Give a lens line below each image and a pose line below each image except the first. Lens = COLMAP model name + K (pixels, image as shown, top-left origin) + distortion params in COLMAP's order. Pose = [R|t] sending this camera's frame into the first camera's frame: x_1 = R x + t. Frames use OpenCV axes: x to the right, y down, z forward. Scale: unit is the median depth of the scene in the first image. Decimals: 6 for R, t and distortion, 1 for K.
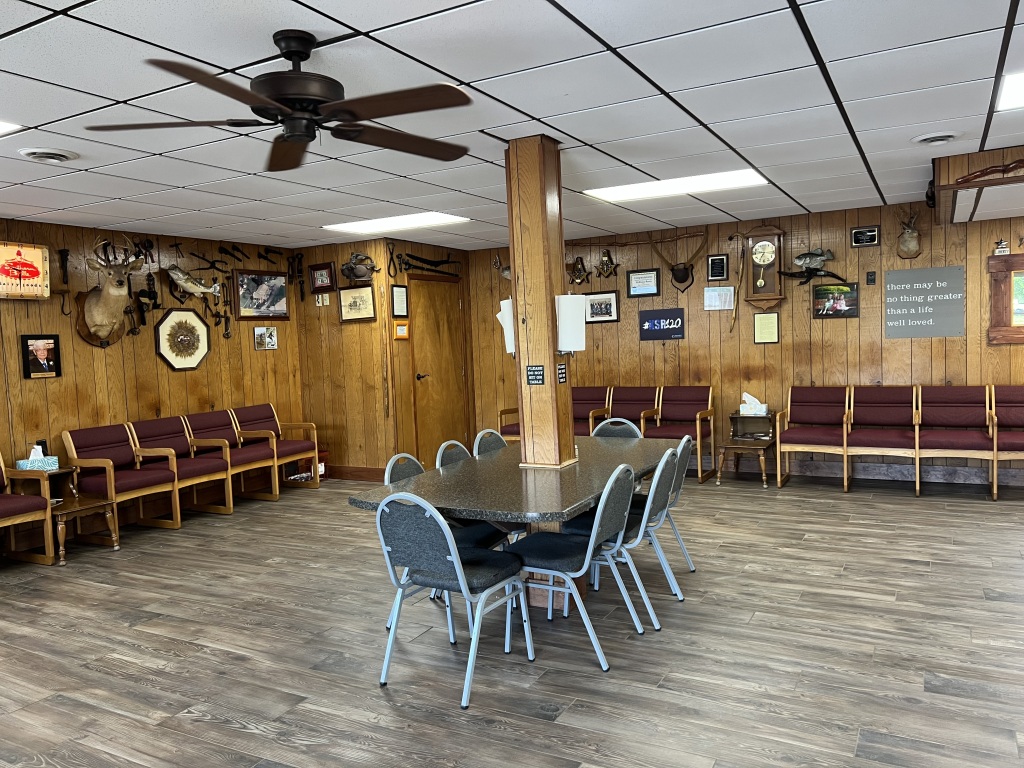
lens RADIAL K [[761.0, 0, 509.6], [0, 761.0, 387.5], [0, 0, 1]] dist [0.086355, -0.111147]
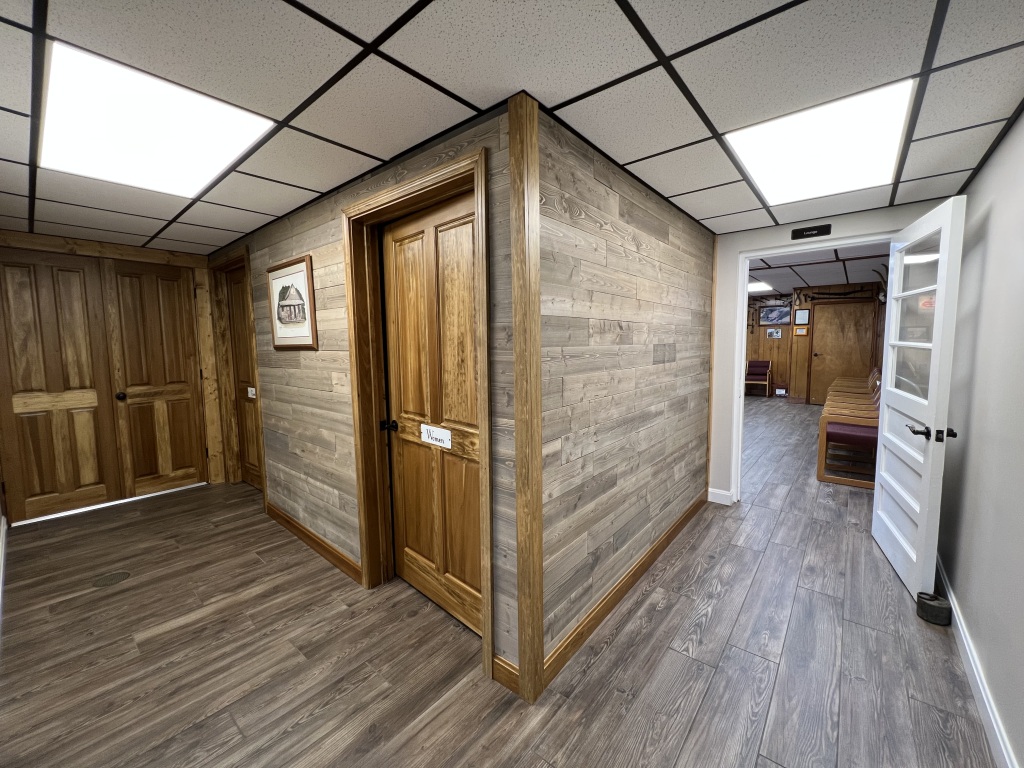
lens RADIAL K [[414.1, 0, 509.5], [0, 414.1, 380.9], [0, 0, 1]] dist [0.001963, 0.000014]
pose [[-0.189651, 0.134619, -0.972579, 1.111604], [-0.047009, 0.988175, 0.145944, -0.068064], [0.980726, 0.073398, -0.181080, 0.435878]]
